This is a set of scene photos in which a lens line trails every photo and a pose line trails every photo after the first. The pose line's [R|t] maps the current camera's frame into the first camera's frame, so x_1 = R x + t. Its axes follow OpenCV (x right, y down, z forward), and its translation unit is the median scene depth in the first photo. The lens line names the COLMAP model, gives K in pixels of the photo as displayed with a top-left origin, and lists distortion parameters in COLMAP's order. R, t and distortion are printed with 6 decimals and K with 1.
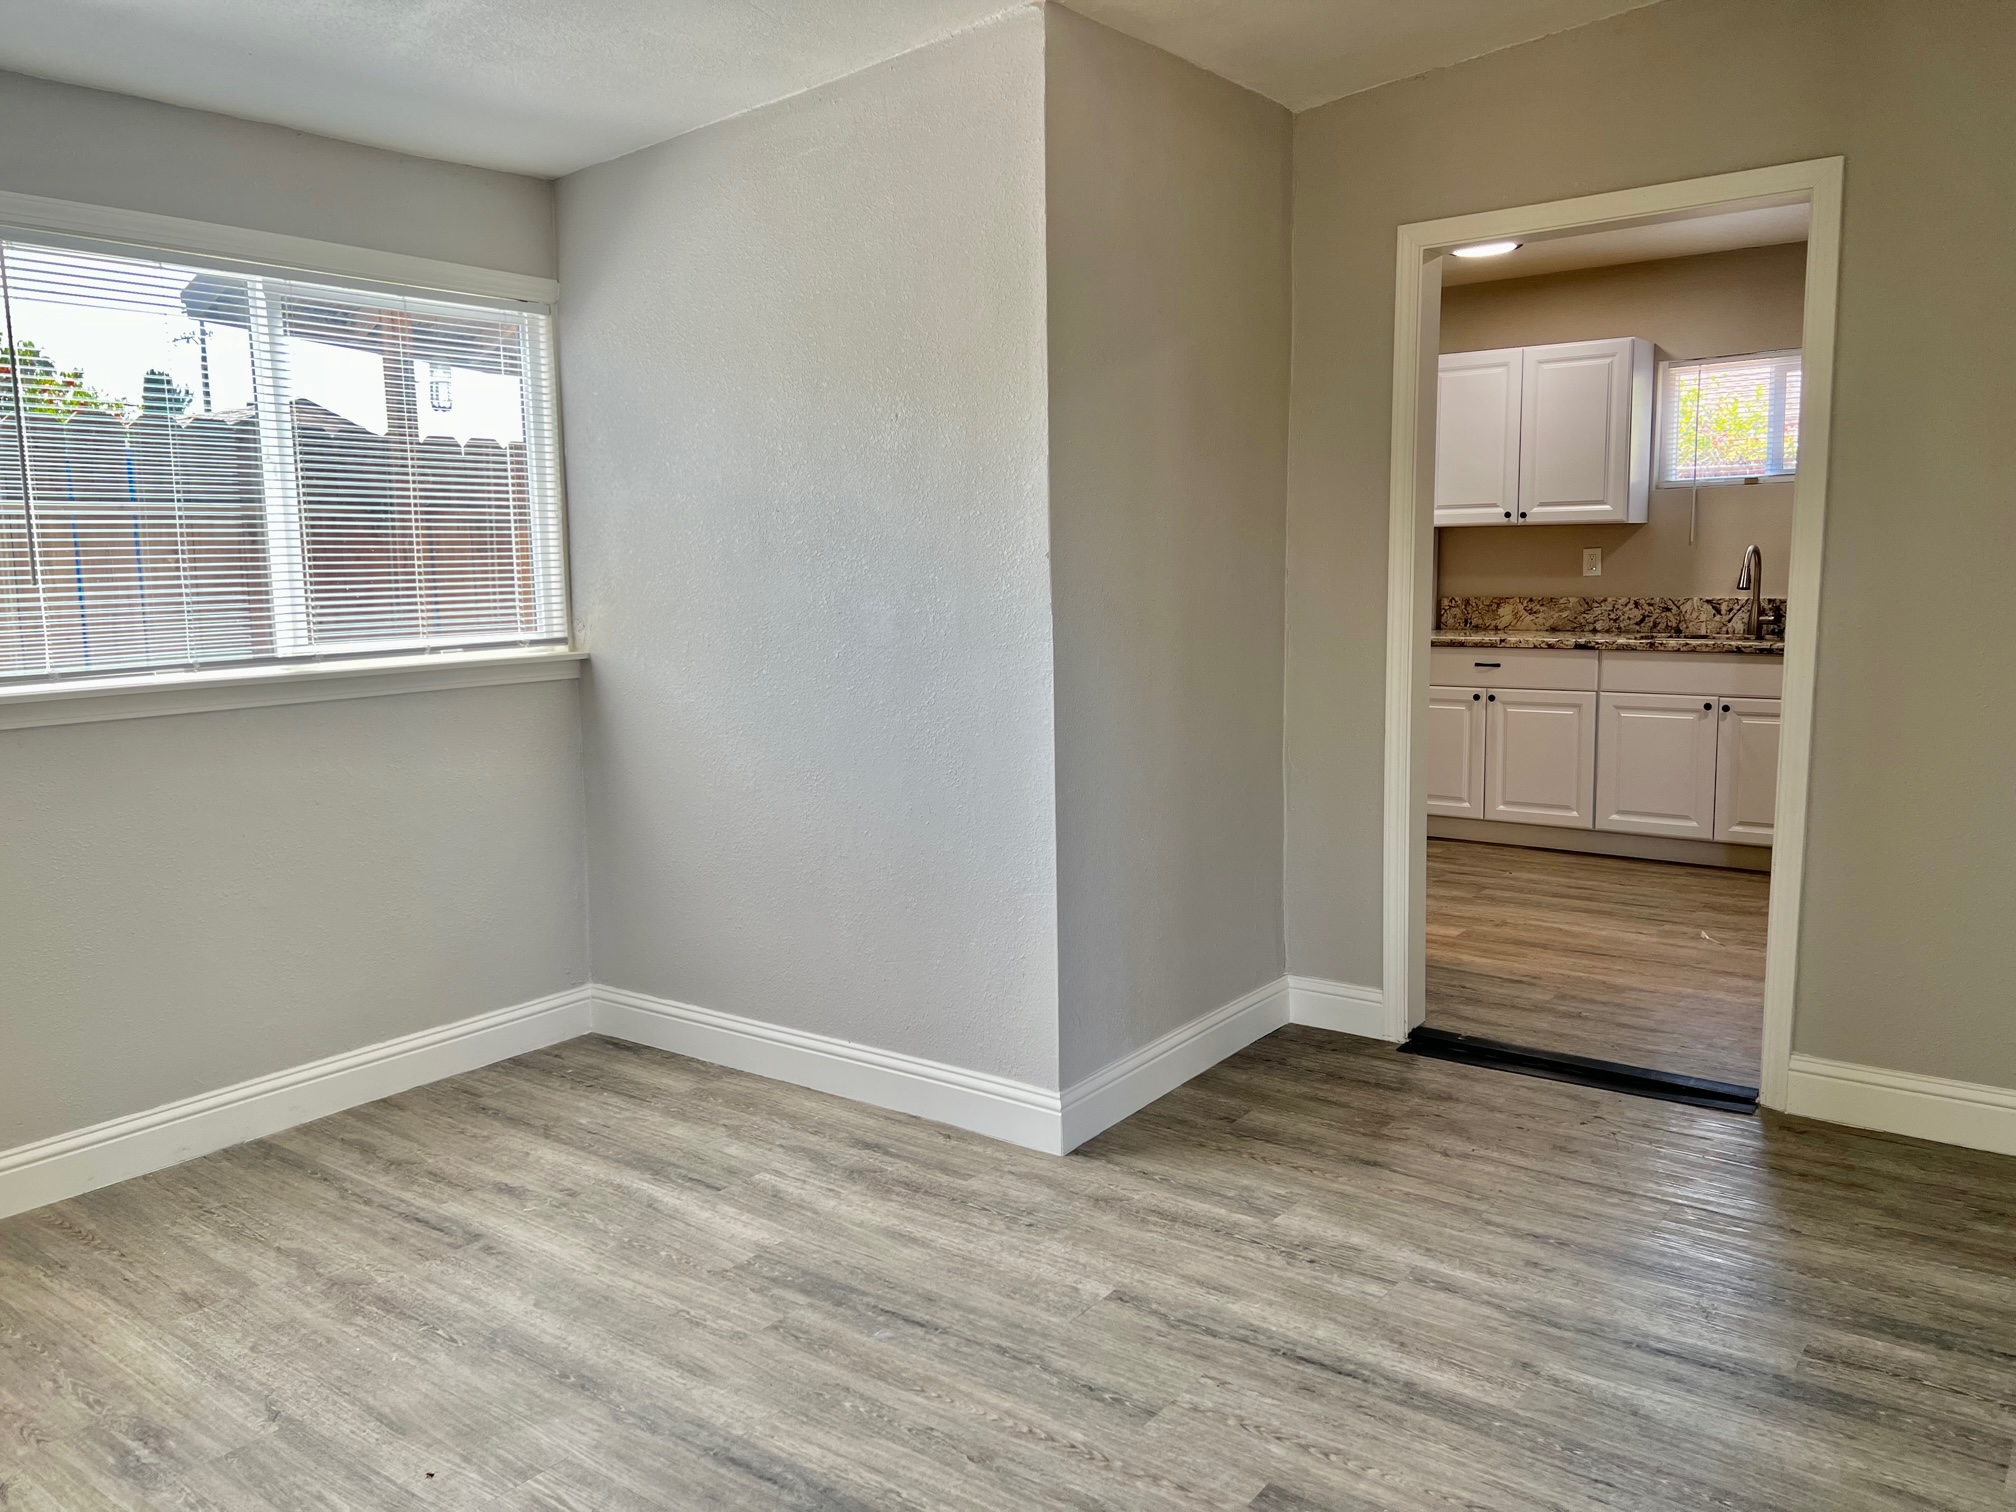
lens RADIAL K [[1481.6, 0, 1000.5], [0, 1481.6, 760.8], [0, 0, 1]] dist [0.066162, -0.129454]
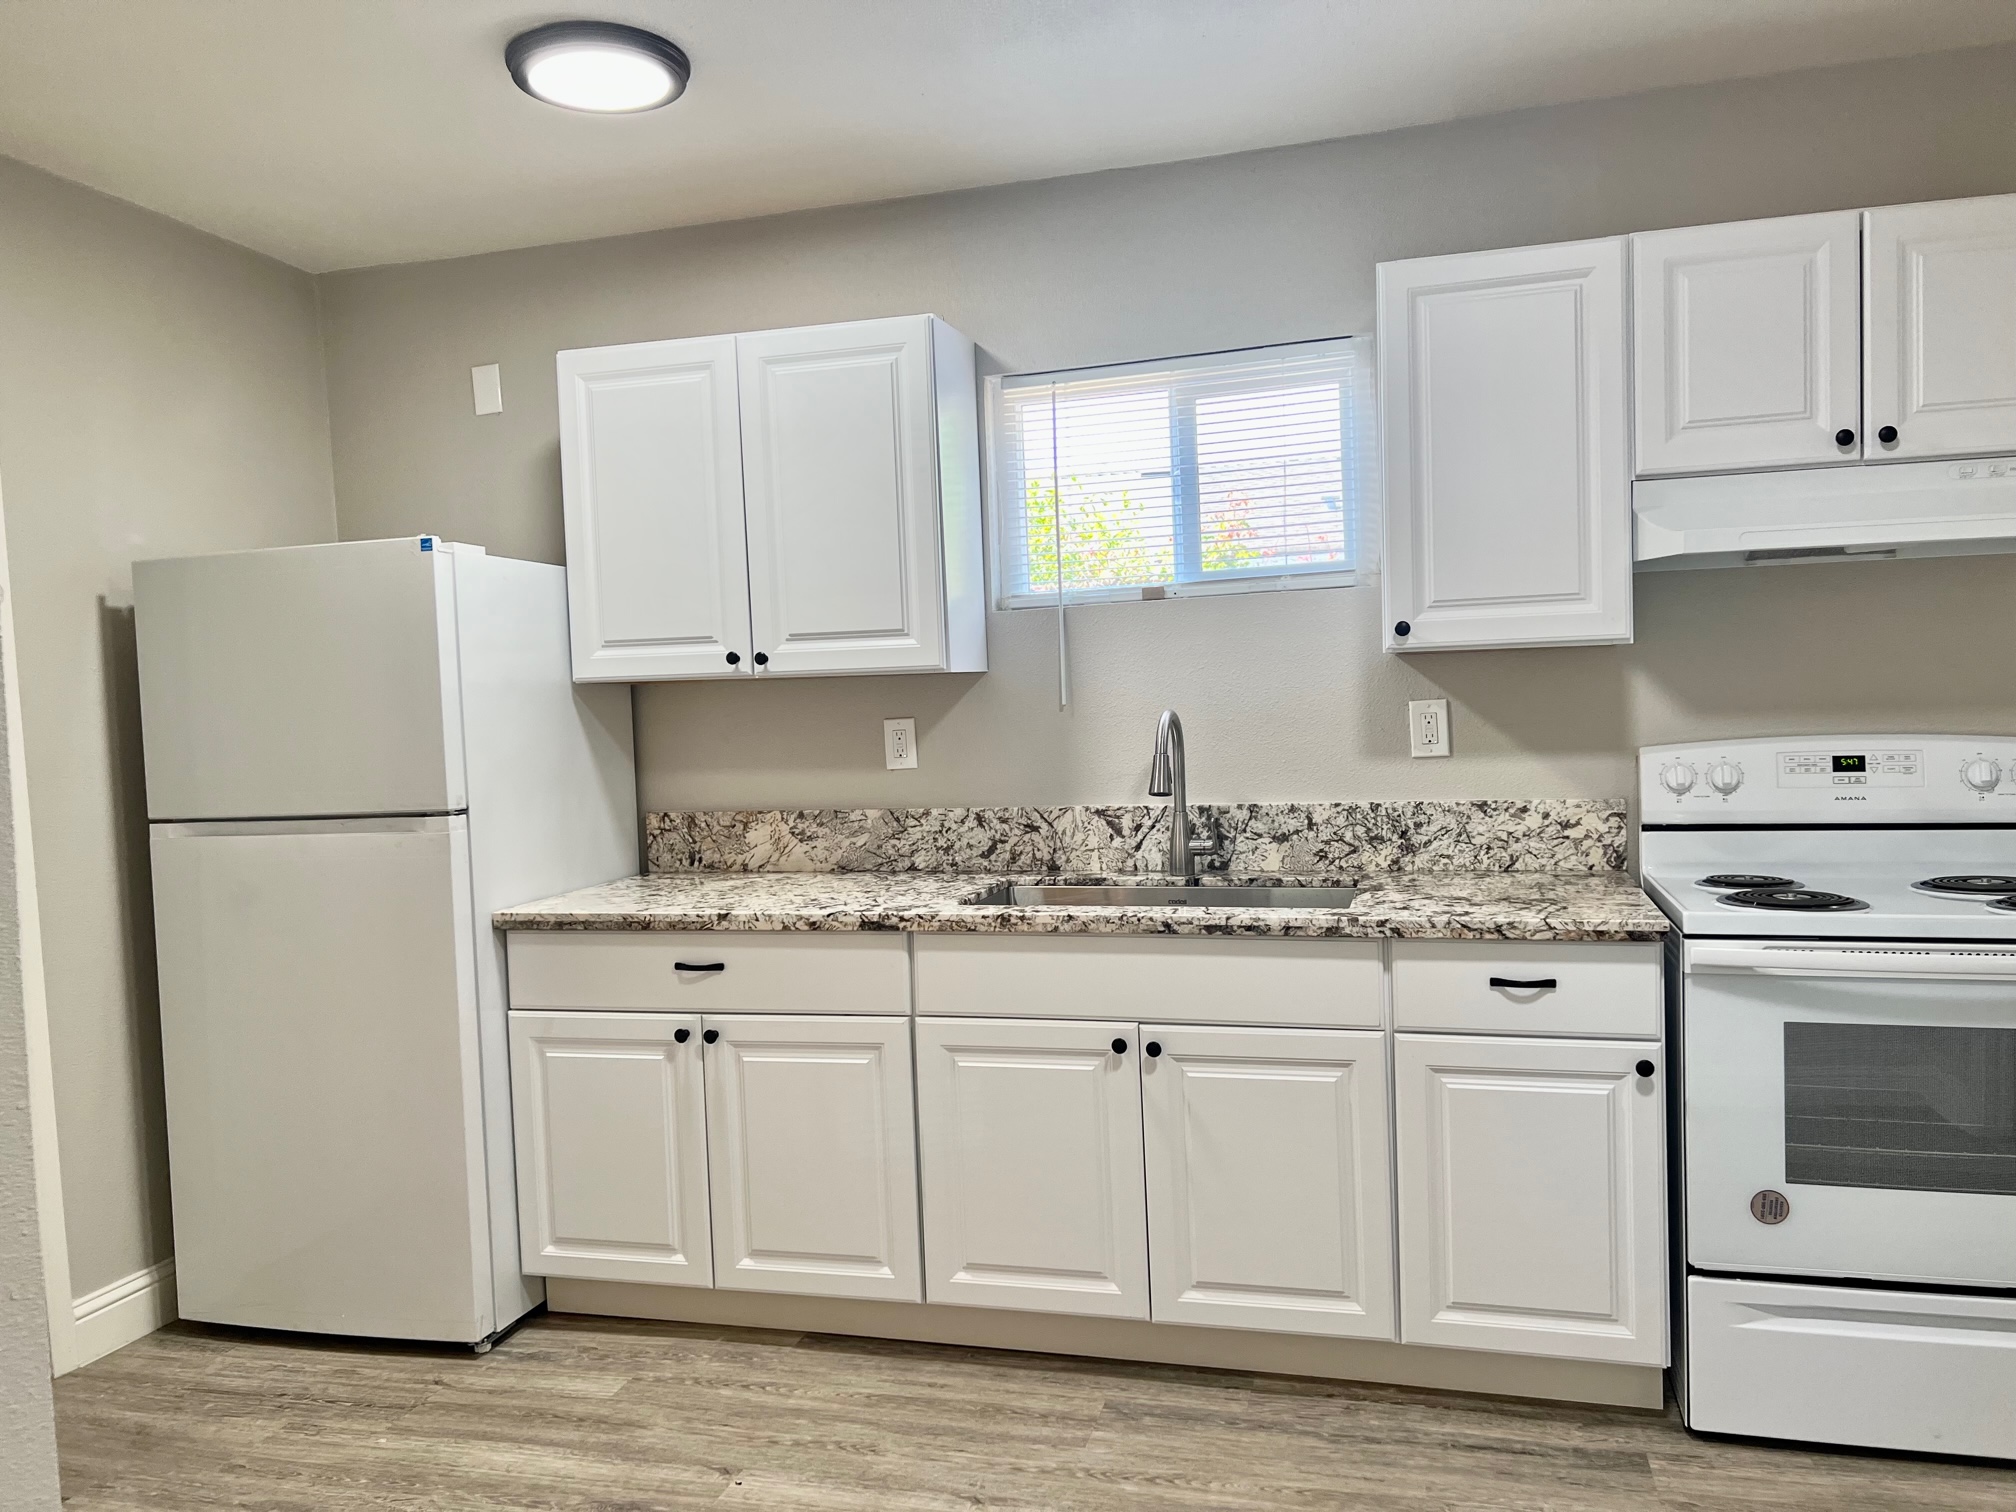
lens RADIAL K [[1481.6, 0, 1000.5], [0, 1481.6, 760.8], [0, 0, 1]] dist [0.066162, -0.129454]
pose [[0.926245, -0.034809, 0.375311, 0.240301], [0.071351, 0.993916, -0.083907, -0.083525], [-0.370107, 0.104497, 0.923093, 0.517201]]
